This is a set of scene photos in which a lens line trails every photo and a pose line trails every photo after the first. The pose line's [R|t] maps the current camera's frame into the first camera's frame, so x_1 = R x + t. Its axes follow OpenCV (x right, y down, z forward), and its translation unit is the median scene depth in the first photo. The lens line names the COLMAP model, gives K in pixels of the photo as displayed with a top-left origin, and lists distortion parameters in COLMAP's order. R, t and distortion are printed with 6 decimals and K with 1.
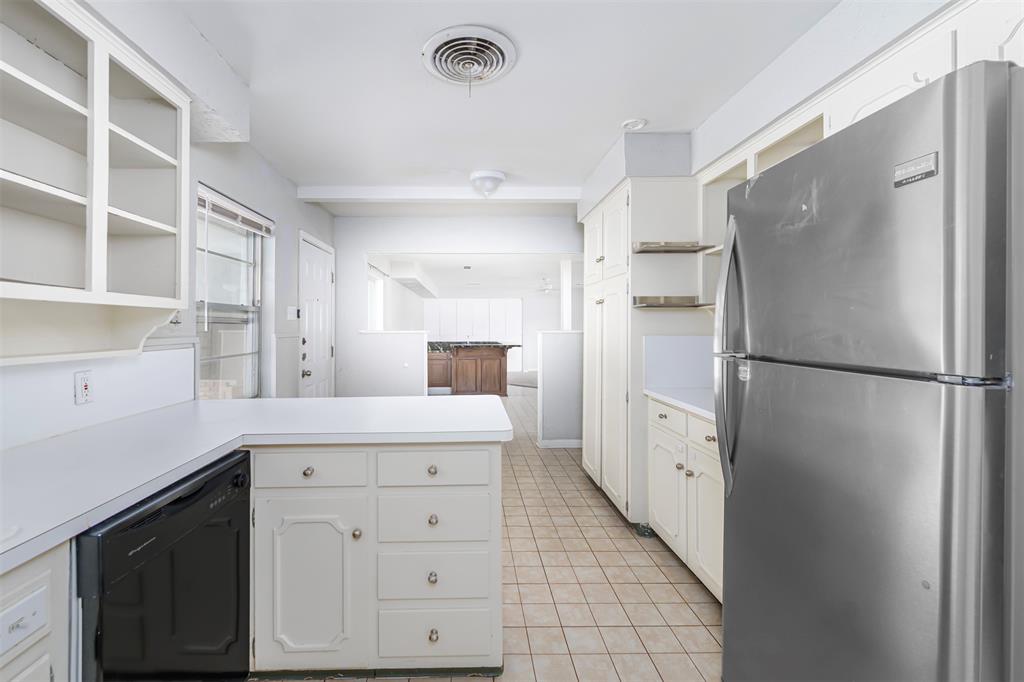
lens RADIAL K [[423.7, 0, 510.9], [0, 423.7, 334.3], [0, 0, 1]] dist [-0.003181, -0.002060]
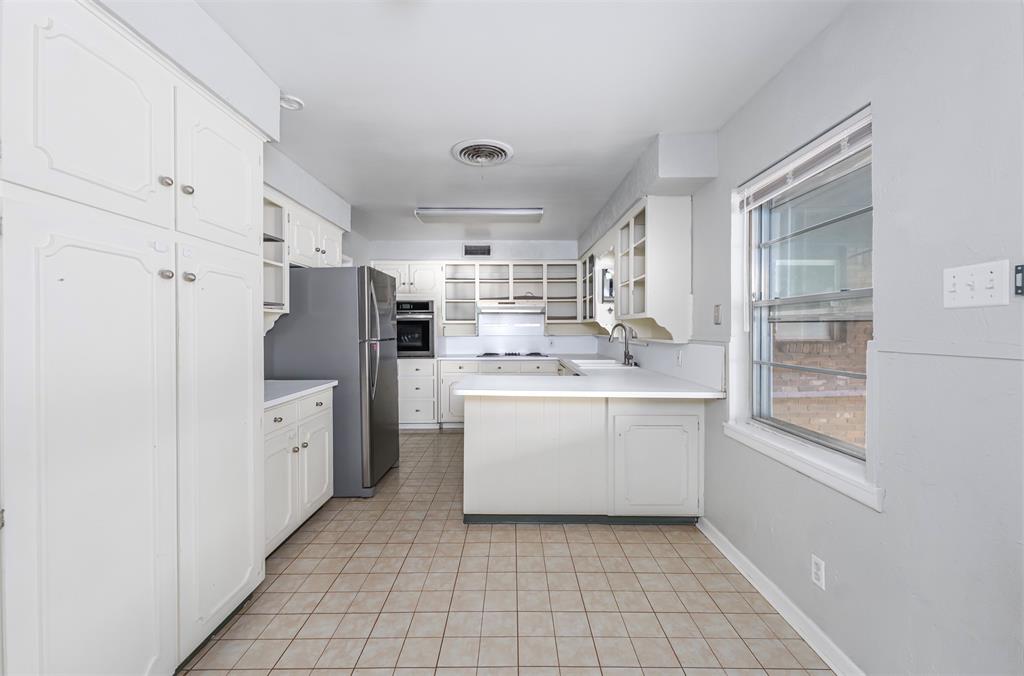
lens RADIAL K [[416.9, 0, 512.4], [0, 416.9, 332.5], [0, 0, 1]] dist [-0.000436, 0.000602]
pose [[-0.995710, -0.001668, 0.092511, -0.284915], [-0.000268, 0.999885, 0.015142, -0.019581], [-0.092525, 0.015053, -0.995597, 2.042737]]
